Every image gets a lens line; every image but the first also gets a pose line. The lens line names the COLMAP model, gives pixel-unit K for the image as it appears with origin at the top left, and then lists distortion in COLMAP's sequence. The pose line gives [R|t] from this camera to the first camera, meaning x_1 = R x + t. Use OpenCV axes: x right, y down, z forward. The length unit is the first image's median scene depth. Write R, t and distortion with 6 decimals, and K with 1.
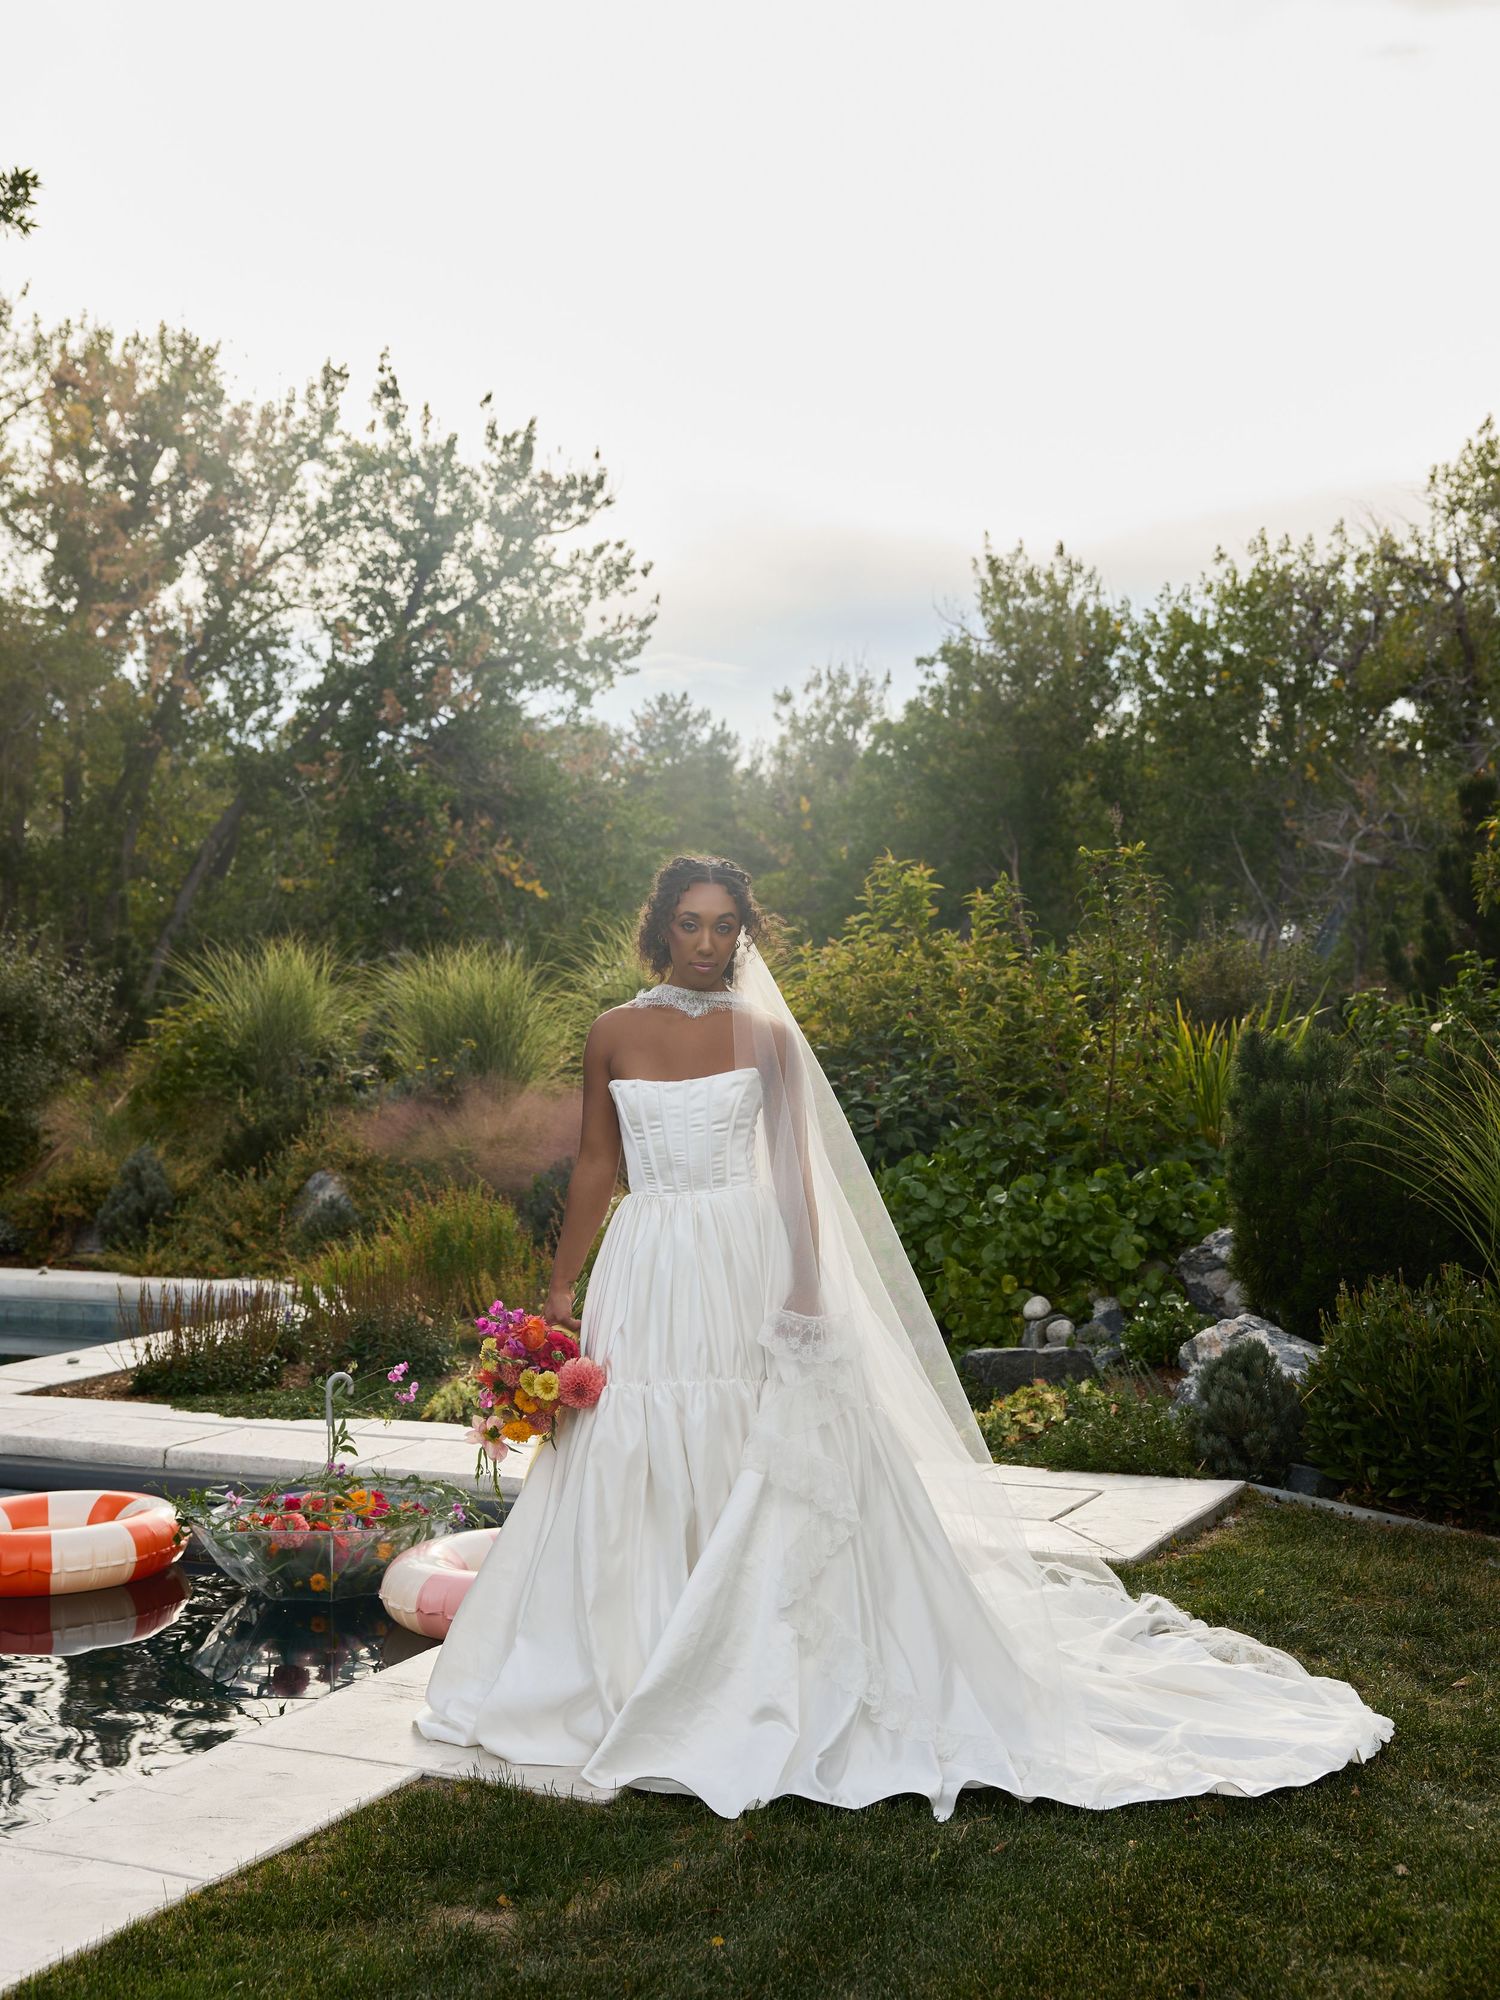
lens RADIAL K [[2634.3, 0, 746.9], [0, 2634.3, 1001.9], [0, 0, 1]] dist [-0.021636, 0.000000]
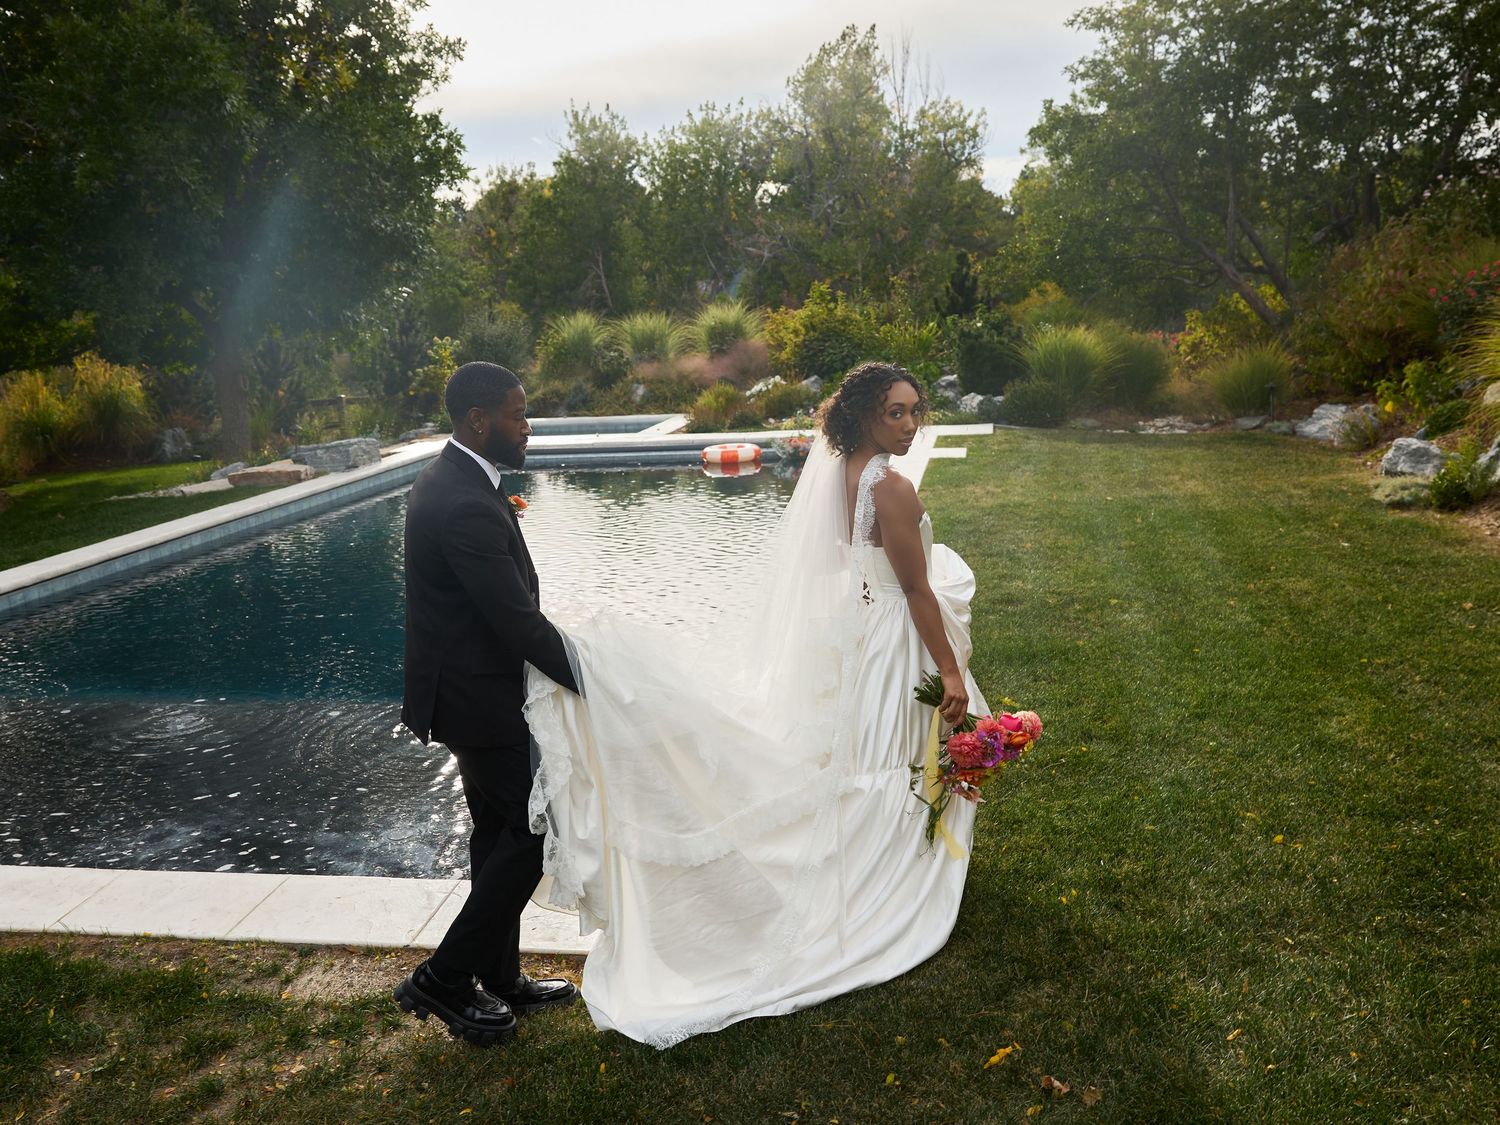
lens RADIAL K [[1418.6, 0, 737.0], [0, 1418.6, 577.0], [0, 0, 1]] dist [0.017443, 0.000000]
pose [[0.957547, -0.090017, 0.273864, -0.173577], [0.040231, 0.982428, 0.182252, -0.005014], [-0.285457, -0.163497, 0.944342, -0.241573]]
